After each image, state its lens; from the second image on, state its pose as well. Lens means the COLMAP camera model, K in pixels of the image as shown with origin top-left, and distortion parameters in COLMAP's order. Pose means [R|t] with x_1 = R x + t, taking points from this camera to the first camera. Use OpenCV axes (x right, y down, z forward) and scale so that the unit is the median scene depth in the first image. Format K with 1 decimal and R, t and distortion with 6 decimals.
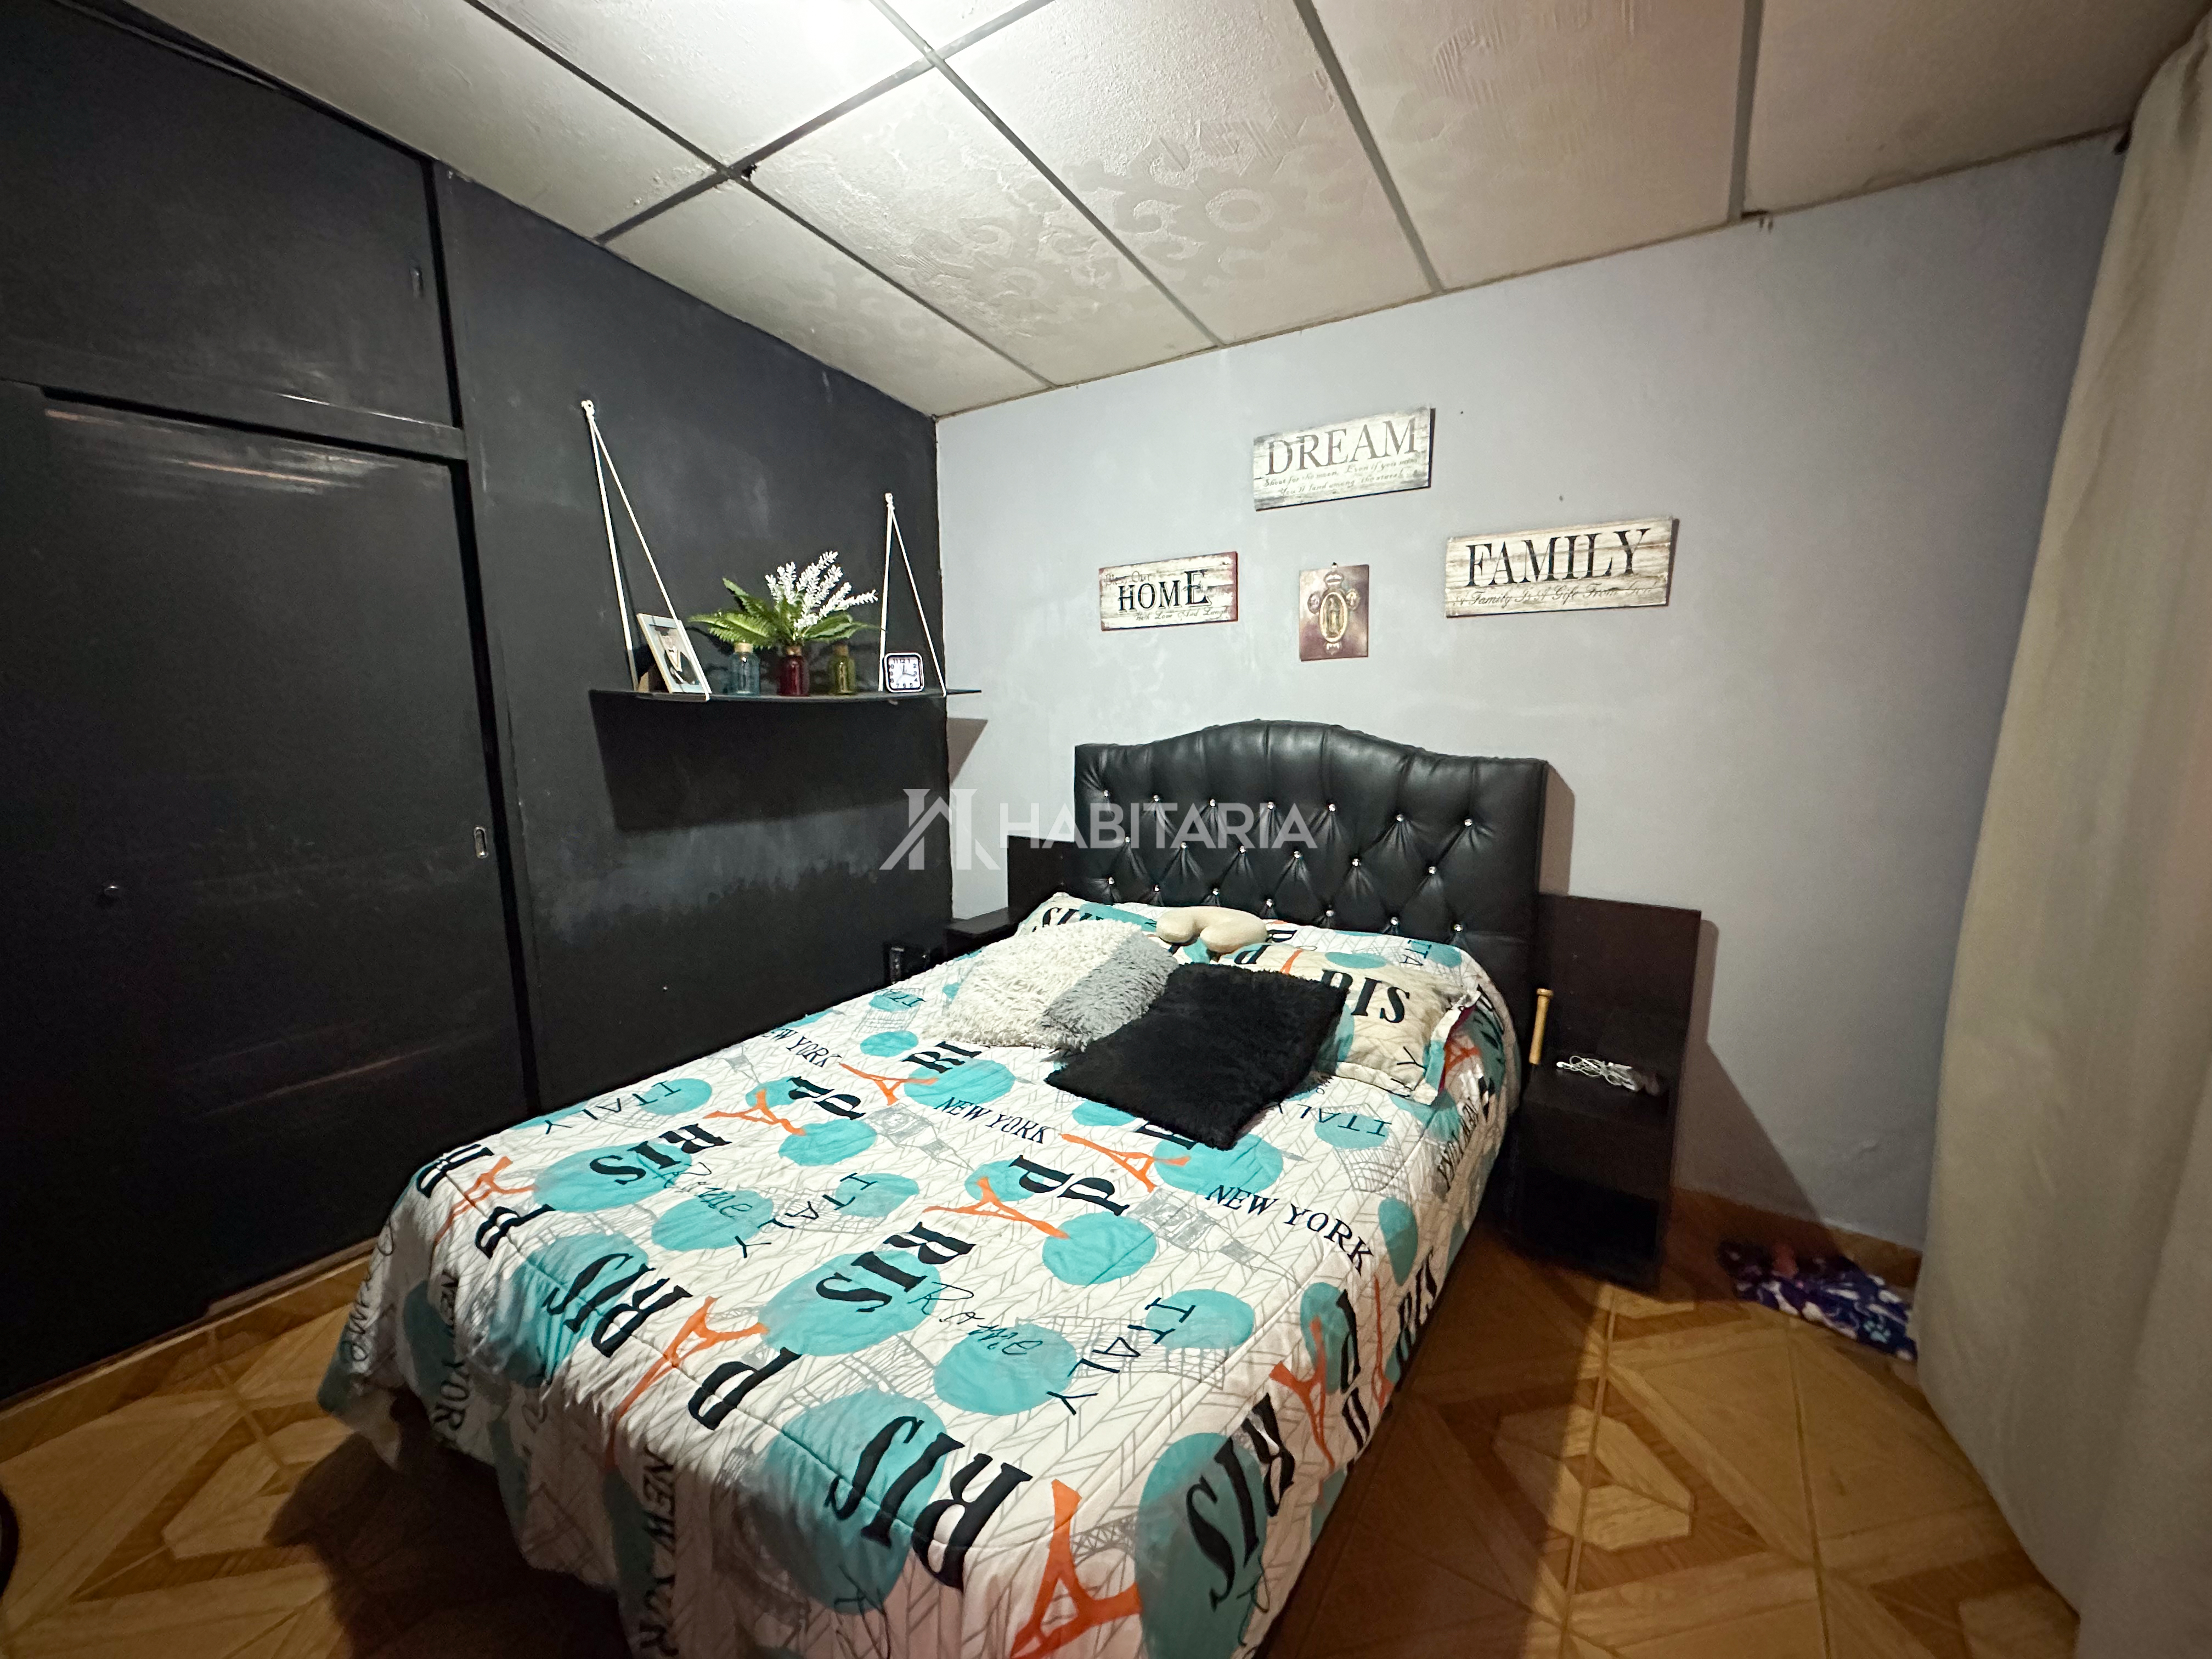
lens RADIAL K [[883.5, 0, 1103.8], [0, 883.5, 839.2], [0, 0, 1]] dist [-0.004096, 0.001249]
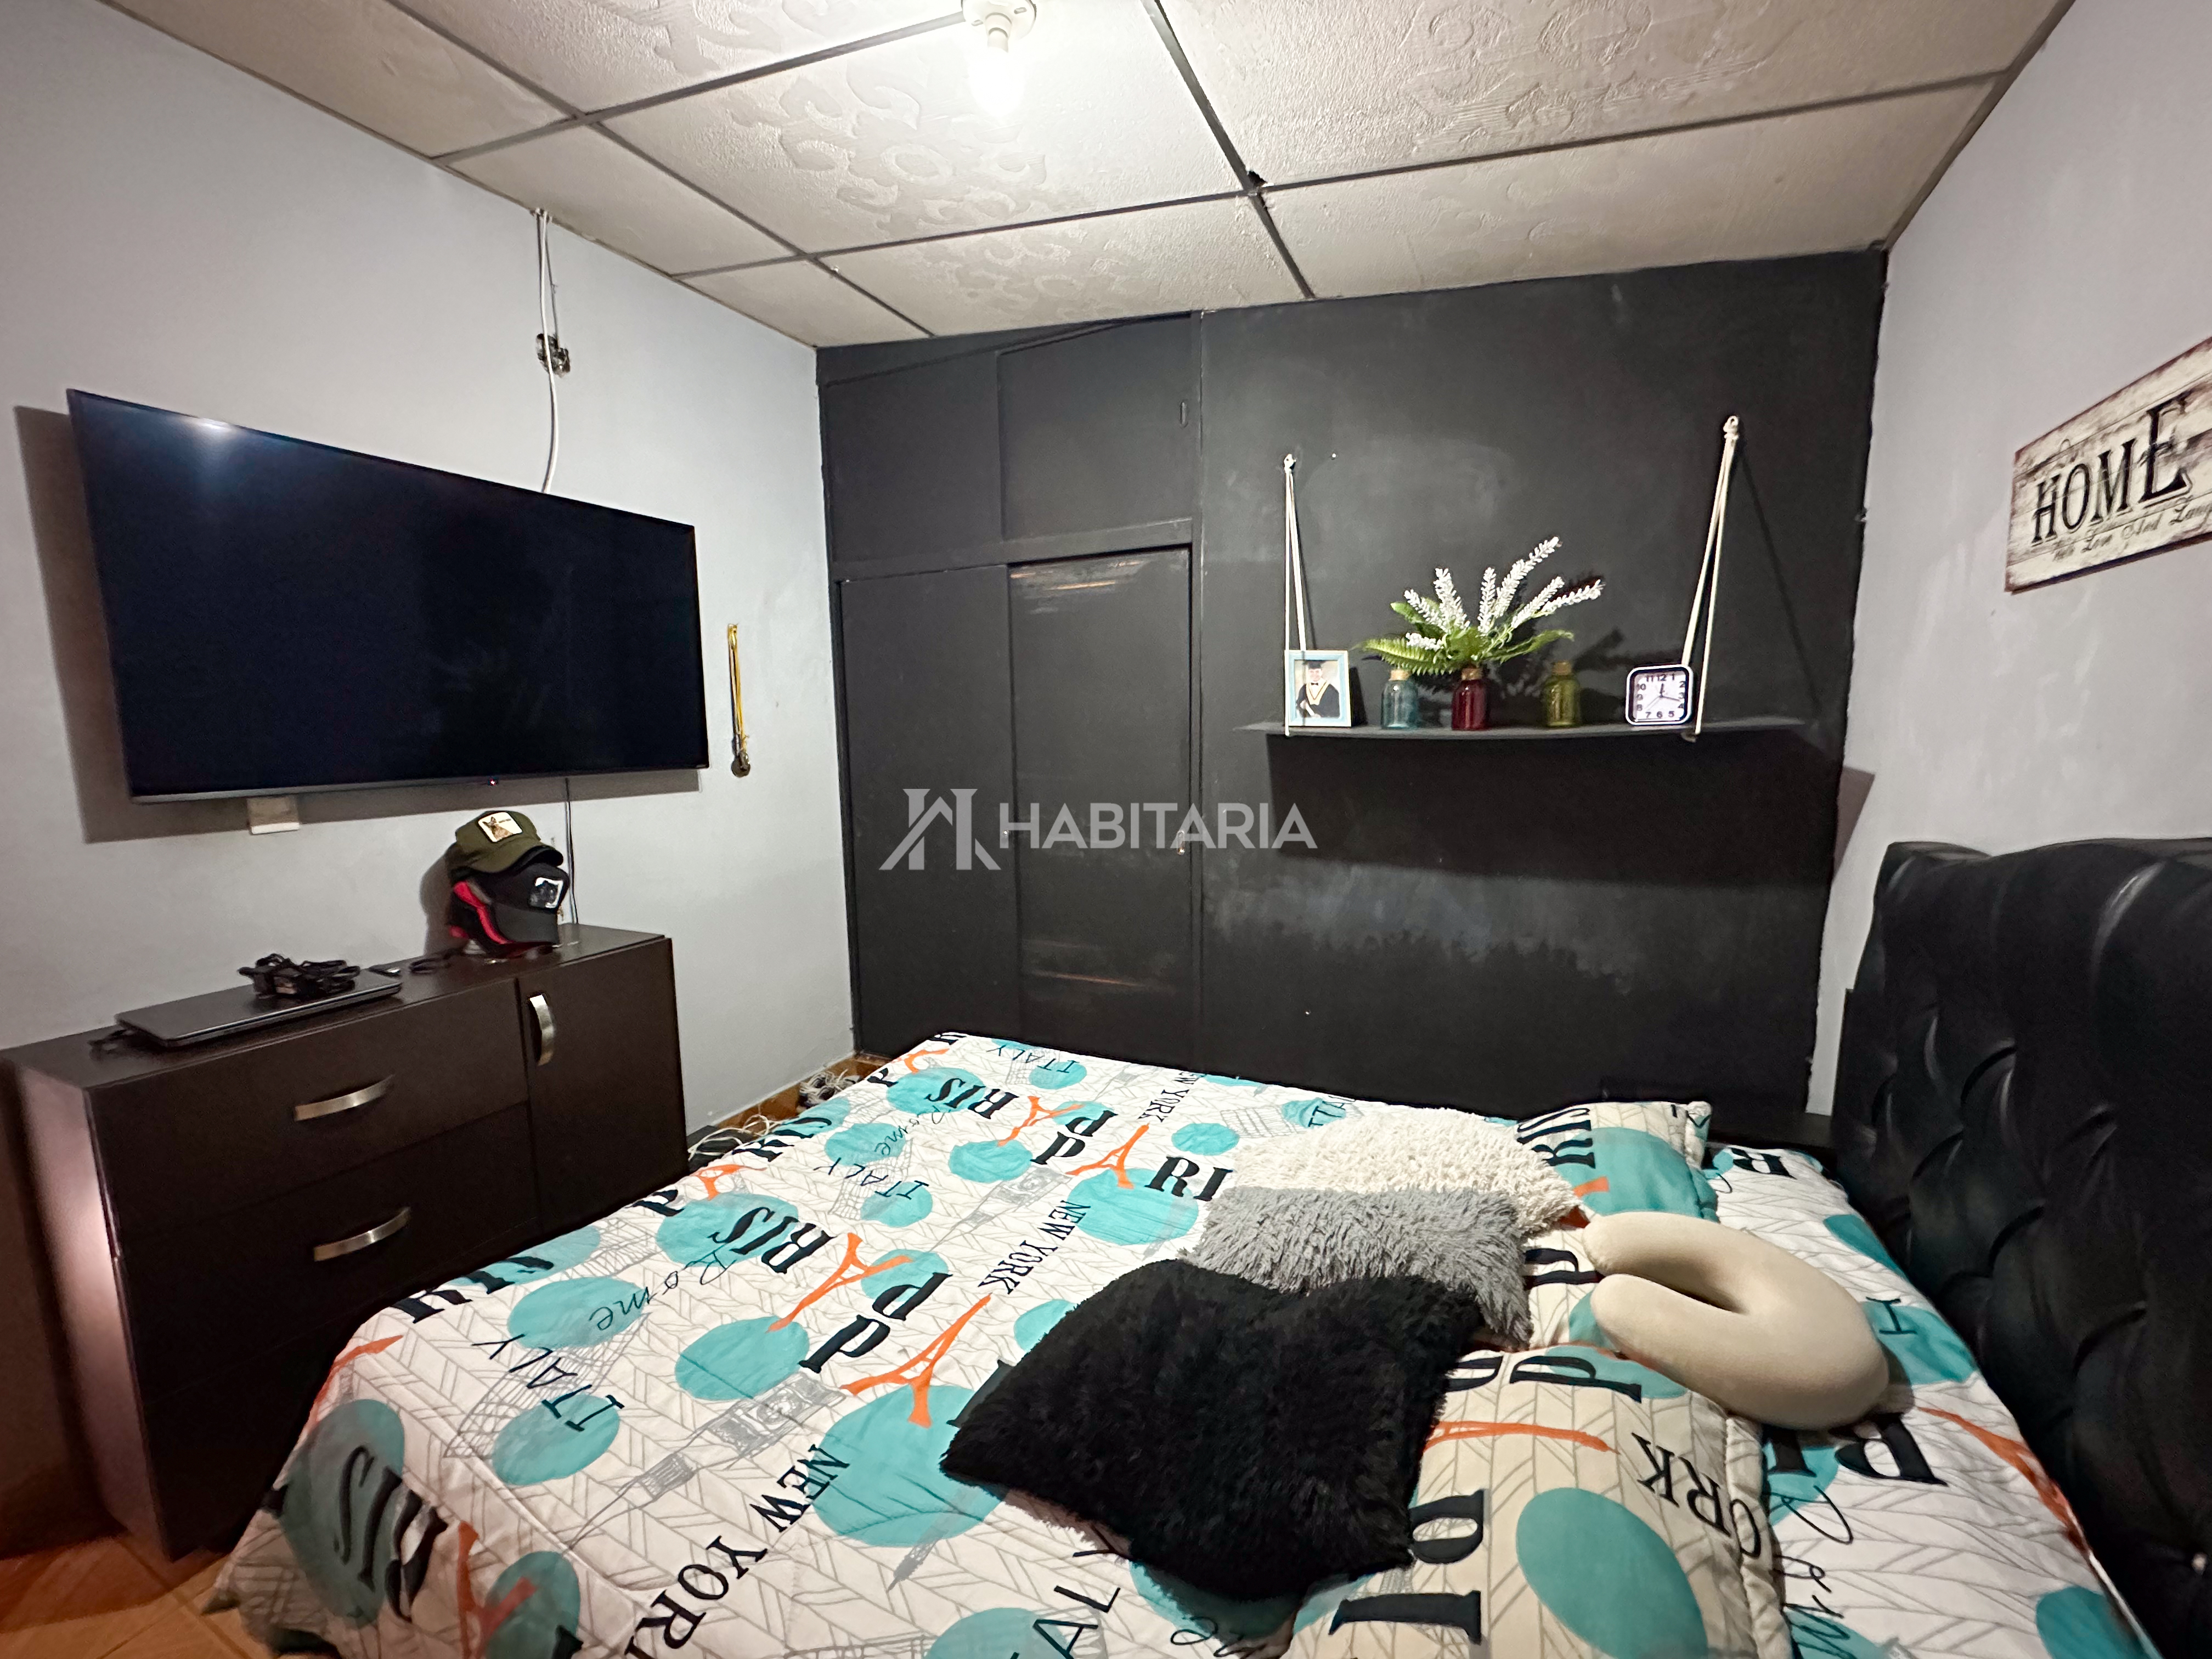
lens RADIAL K [[883.5, 0, 1104.0], [0, 883.5, 834.9], [0, 0, 1]] dist [-0.004096, 0.001249]
pose [[0.135915, 0.139991, -0.980780, 0.540382], [-0.149739, 0.981497, 0.119343, -0.146298], [0.979339, 0.130641, 0.154362, 0.717372]]
